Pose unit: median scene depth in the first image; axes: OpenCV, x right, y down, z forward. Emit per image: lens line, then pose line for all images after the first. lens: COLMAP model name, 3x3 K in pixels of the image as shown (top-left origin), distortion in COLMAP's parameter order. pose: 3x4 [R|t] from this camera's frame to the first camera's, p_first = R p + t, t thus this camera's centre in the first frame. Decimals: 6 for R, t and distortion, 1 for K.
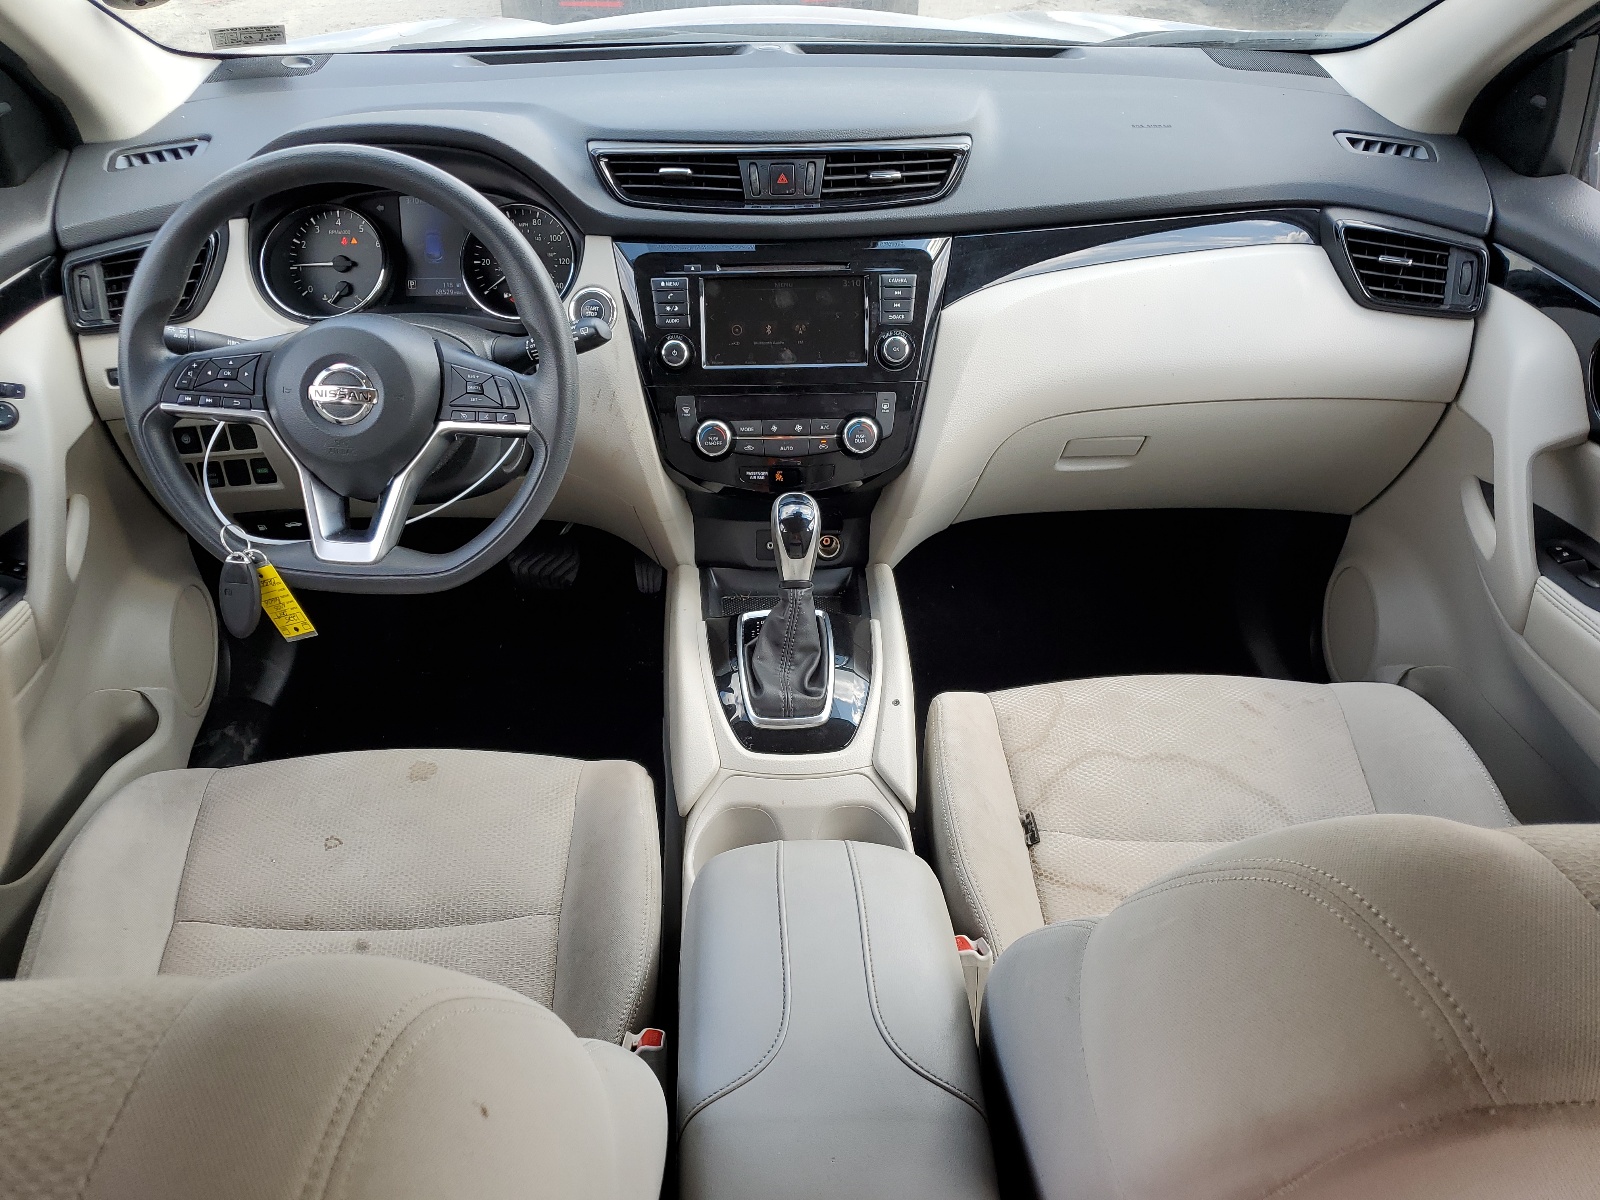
lens RADIAL K [[1209.1, 0, 800.5], [0, 1209.1, 600.8], [0, 0, 1]] dist [0.007976, 0.001221]
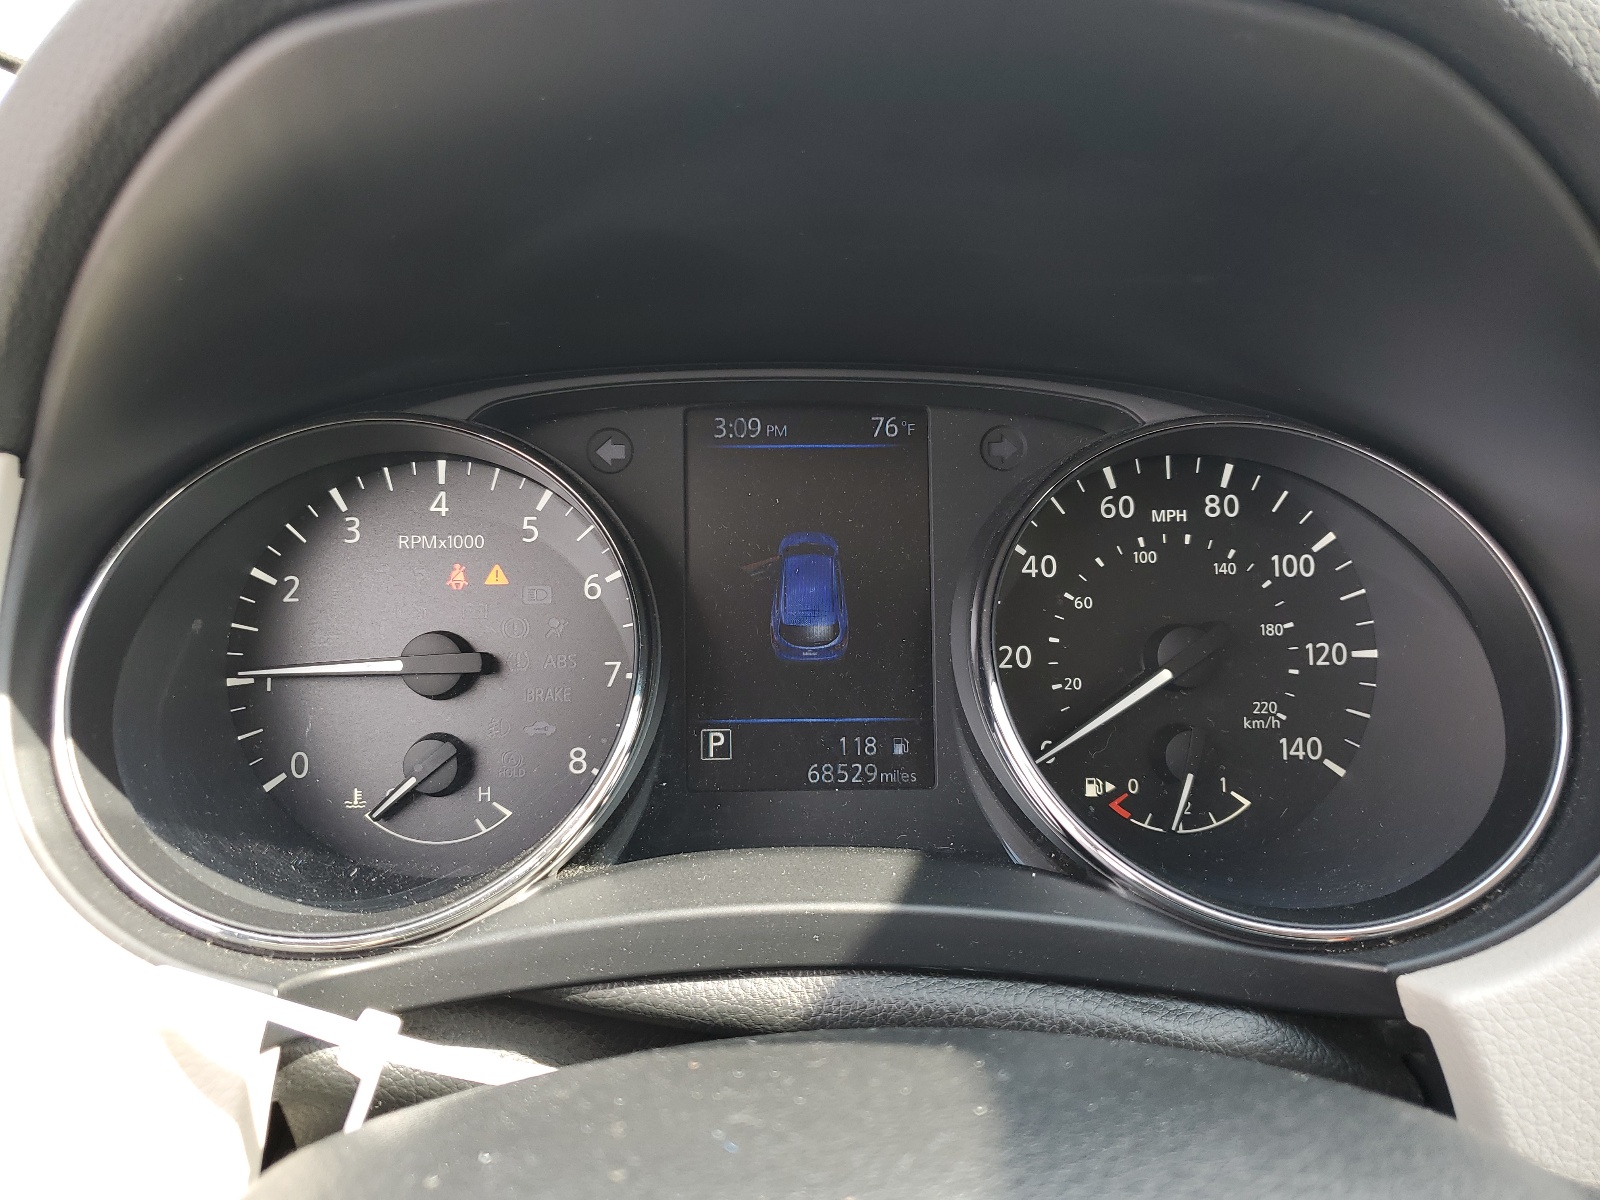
lens RADIAL K [[1209.1, 0, 800.2], [0, 1209.1, 600.0], [0, 0, 1]] dist [0.007976, 0.001221]
pose [[0.999049, 0.001890, 0.043560, -0.316313], [0.010806, 0.957156, -0.289372, -0.219180], [-0.042241, 0.289568, 0.956225, 0.759586]]
